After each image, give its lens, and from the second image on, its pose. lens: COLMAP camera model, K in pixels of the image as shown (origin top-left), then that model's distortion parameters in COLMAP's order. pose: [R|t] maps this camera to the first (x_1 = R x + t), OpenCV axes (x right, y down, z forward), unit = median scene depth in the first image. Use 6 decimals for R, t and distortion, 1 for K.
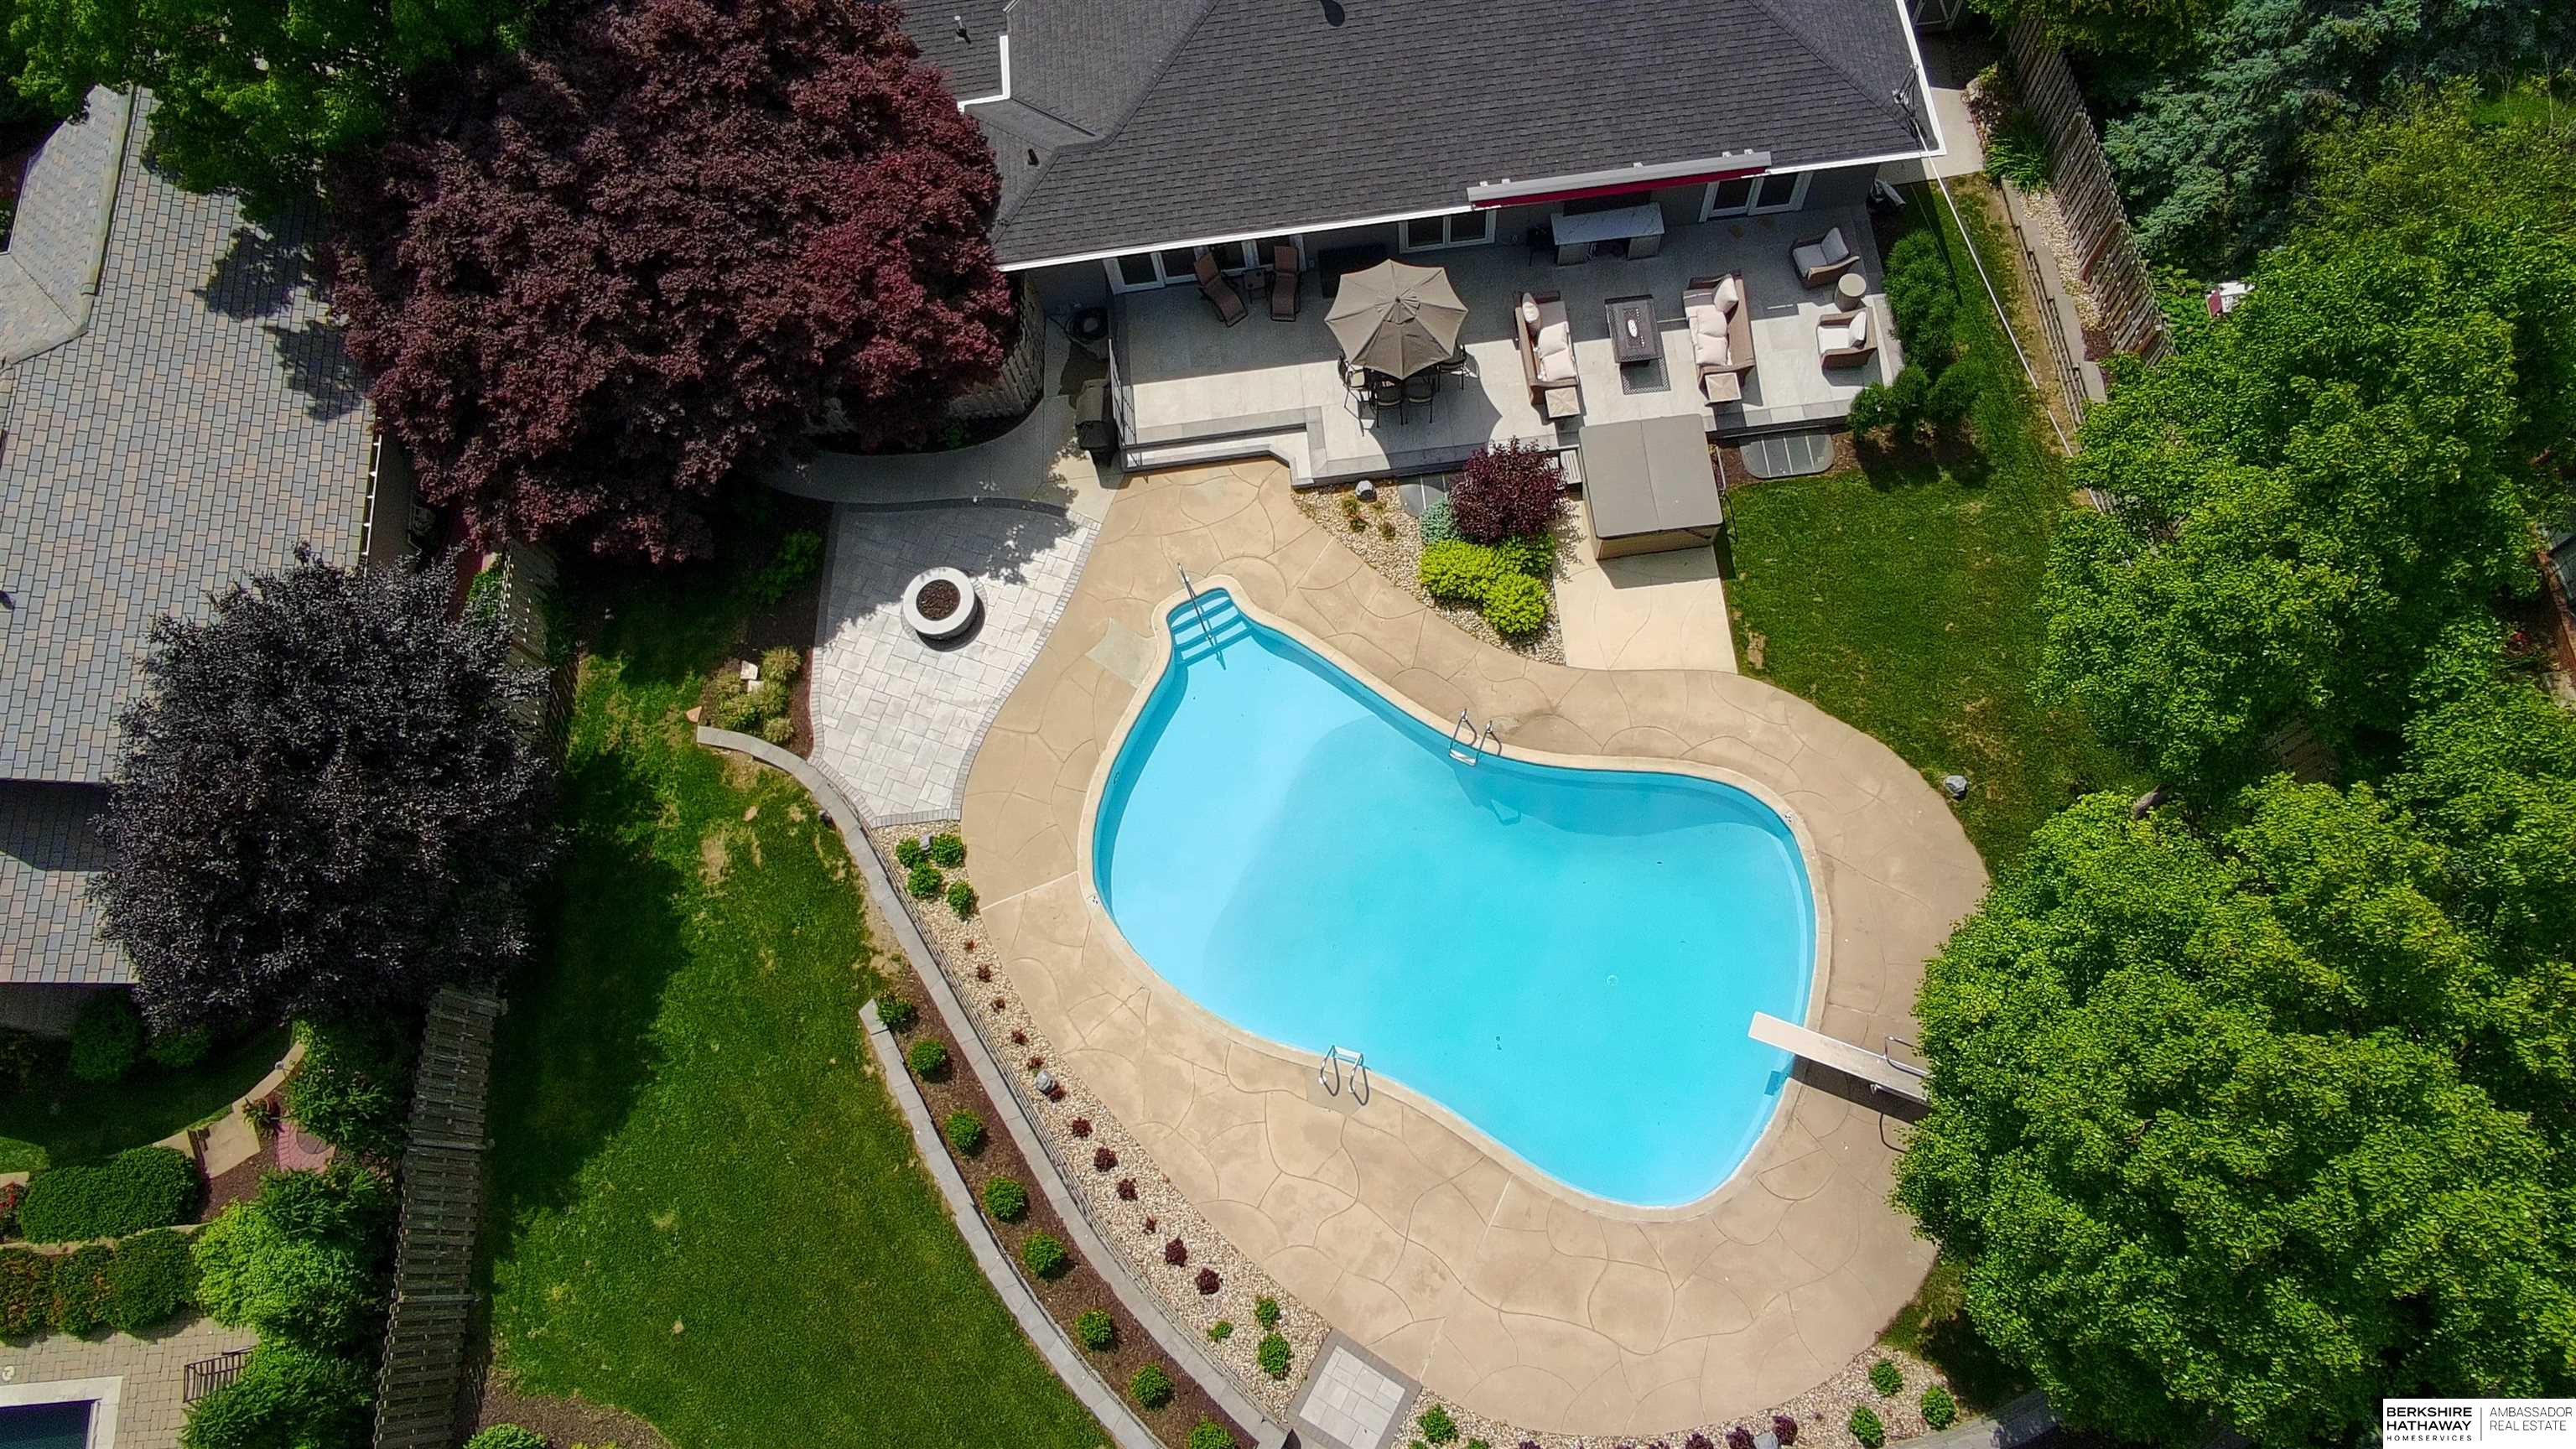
lens RADIAL K [[1589.6, 0, 1291.1], [0, 1589.6, 729.4], [0, 0, 1]] dist [-0.062330, 0.041325]
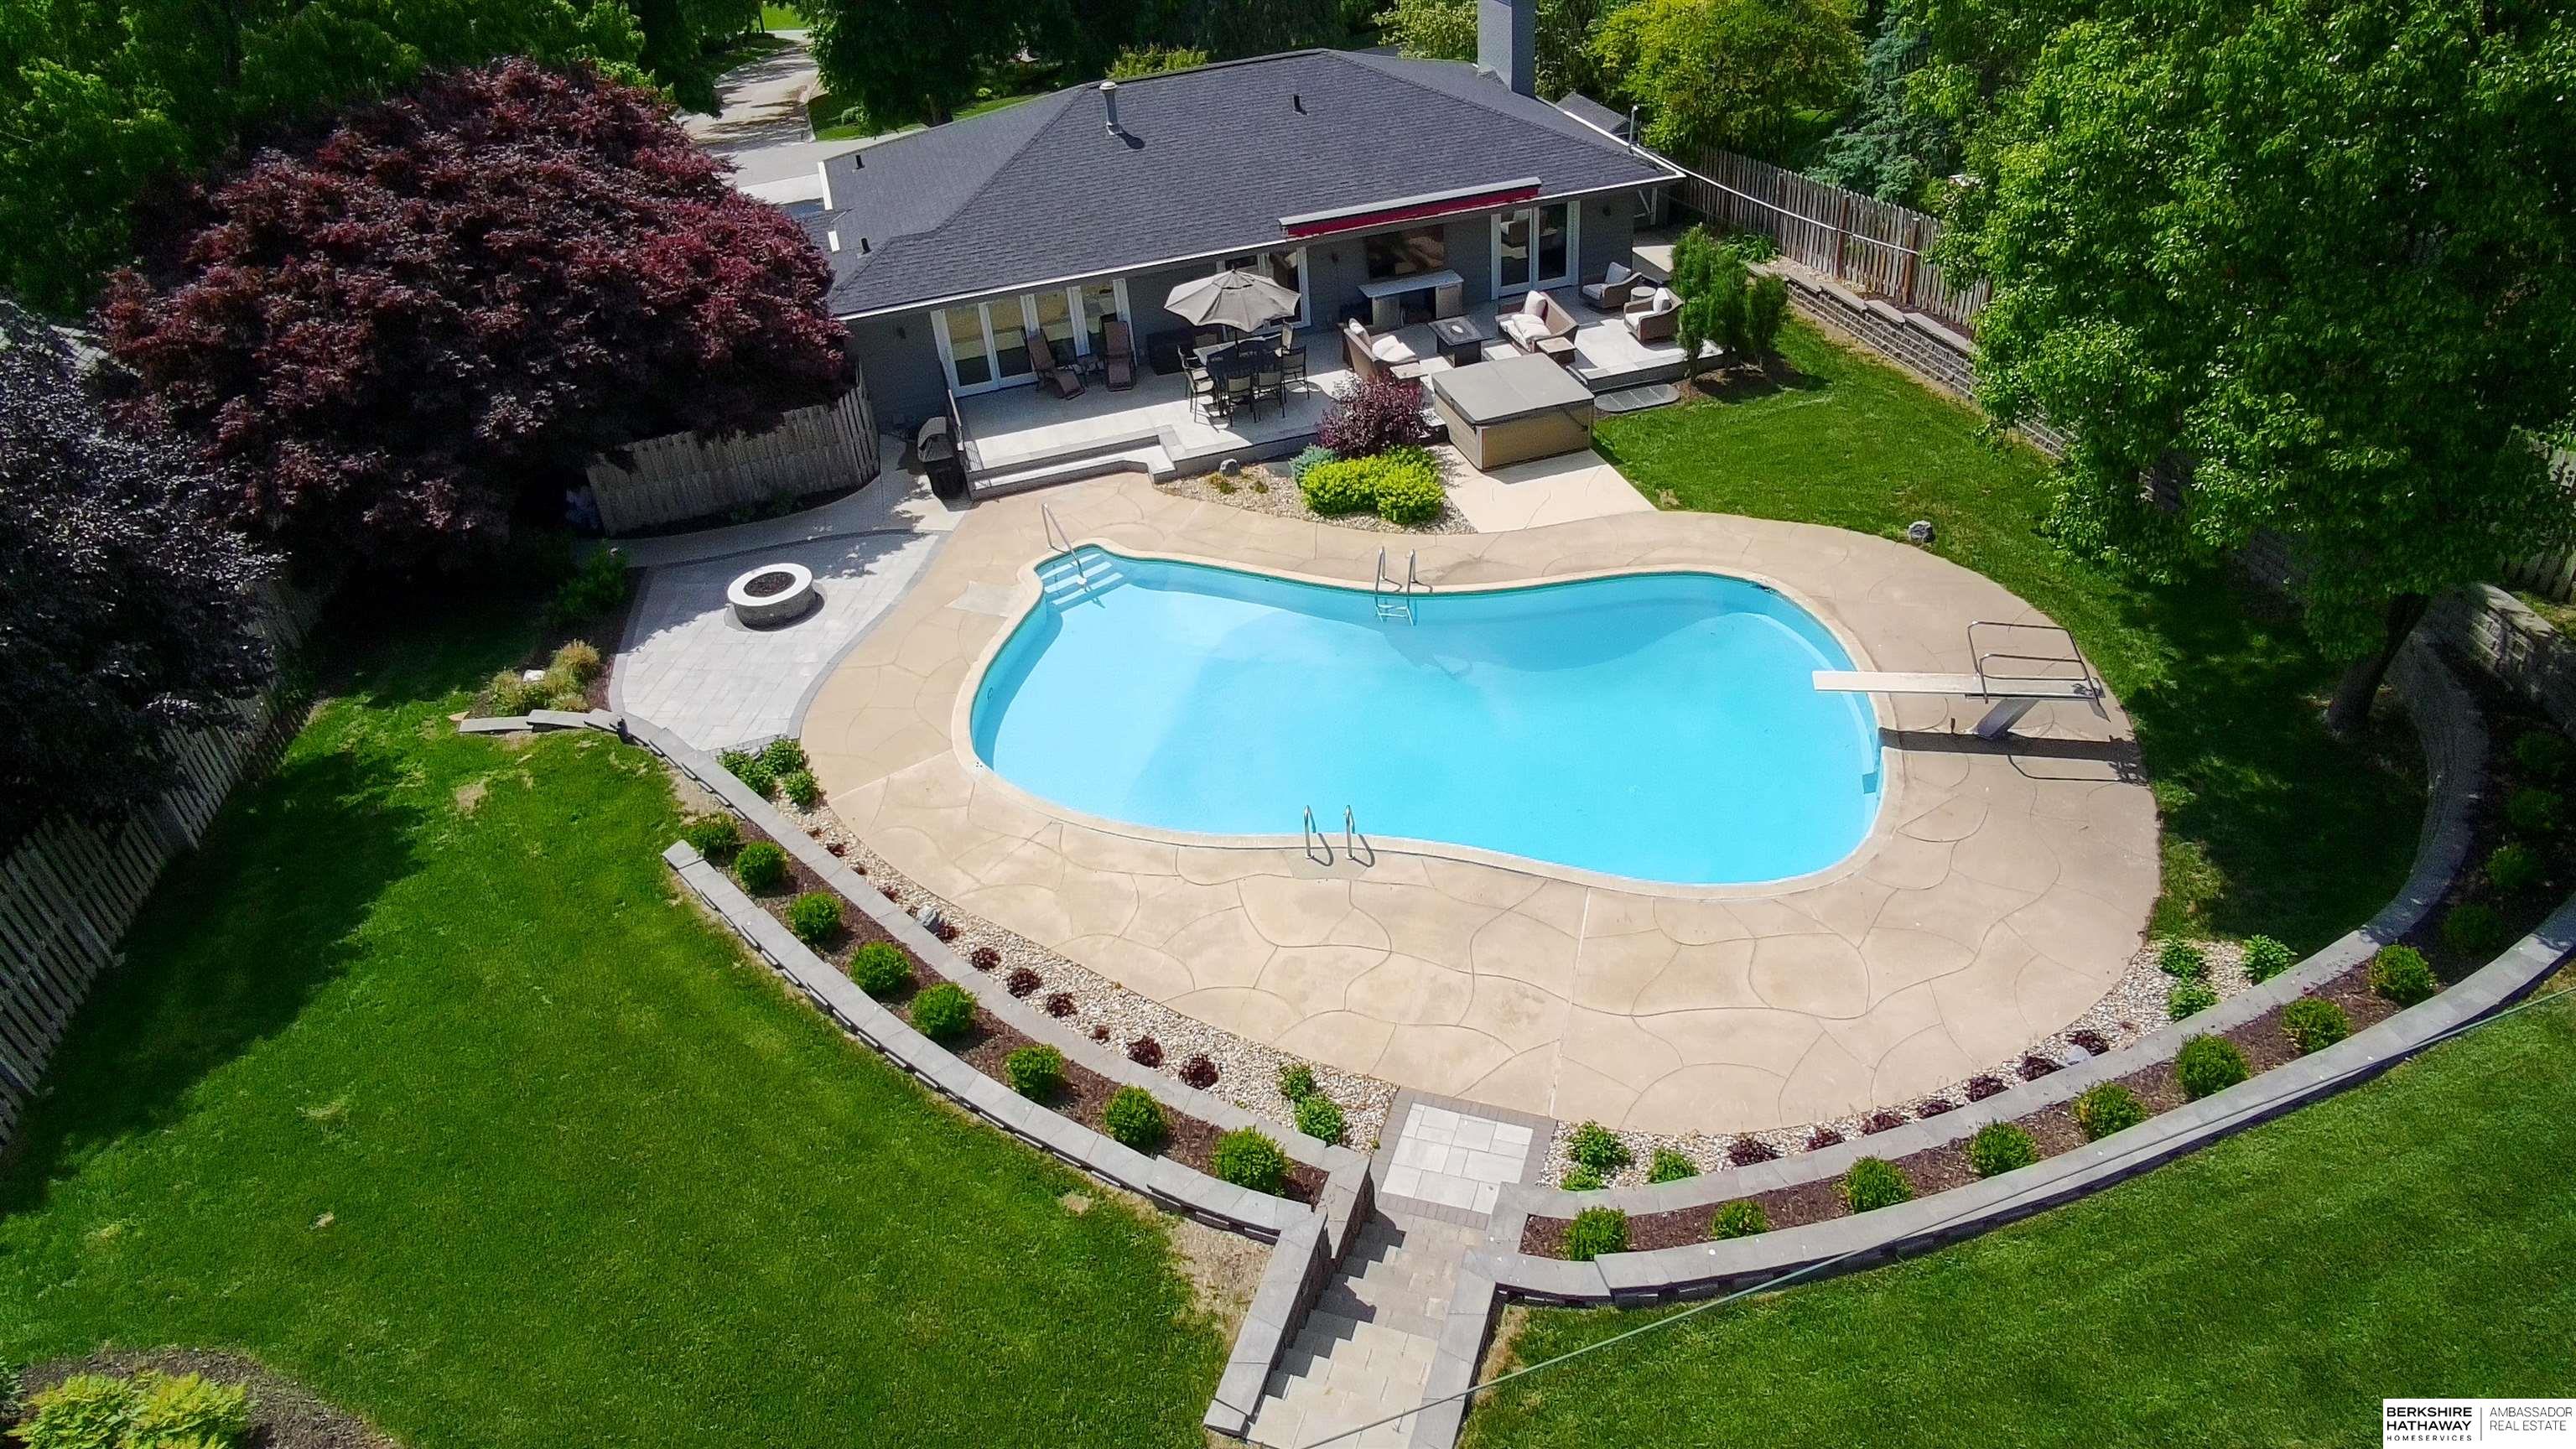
lens RADIAL K [[1589.6, 0, 1293.2], [0, 1589.6, 724.6], [0, 0, 1]] dist [-0.062330, 0.041325]
pose [[0.979635, -0.108516, 0.168939, -0.100493], [0.188090, 0.790421, -0.582972, 0.571163], [-0.070271, 0.602876, 0.794735, 0.351483]]
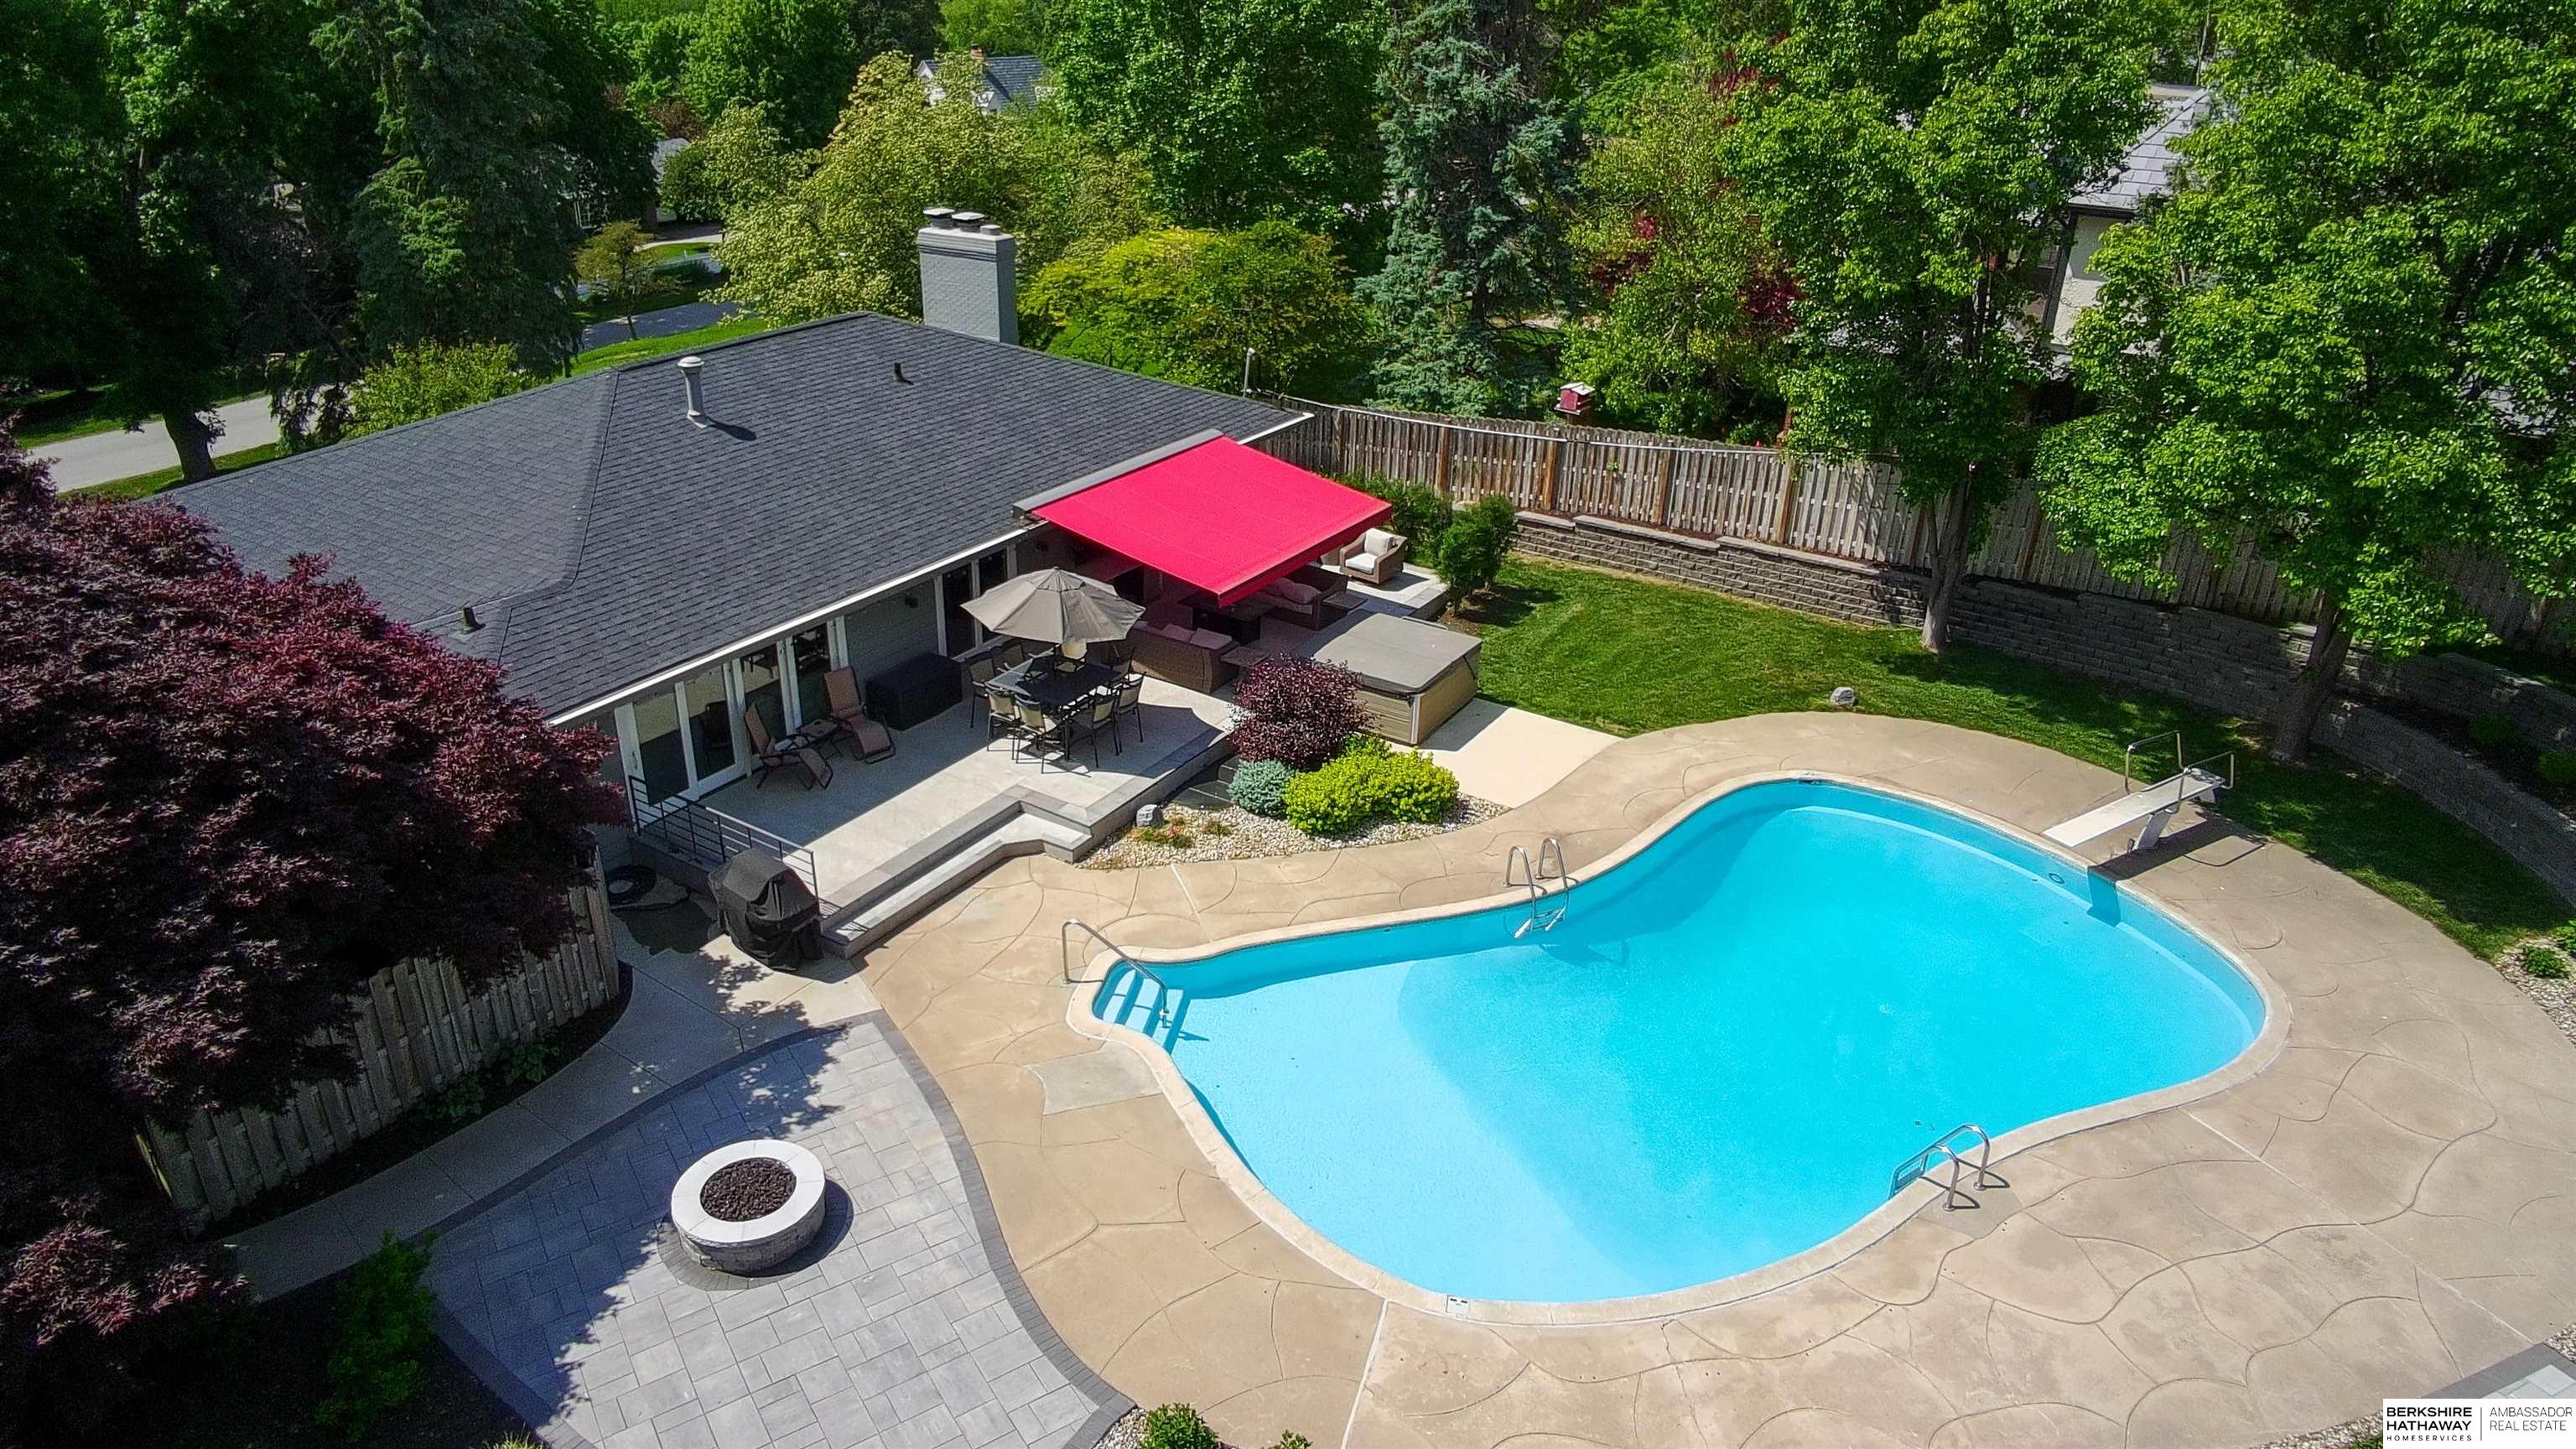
lens RADIAL K [[1589.6, 0, 1292.7], [0, 1589.6, 723.5], [0, 0, 1]] dist [-0.062330, 0.041325]
pose [[0.587666, -0.258084, 0.766839, -0.483512], [0.736115, 0.563927, -0.374328, 0.150355], [-0.335833, 0.784461, 0.521380, 0.608762]]
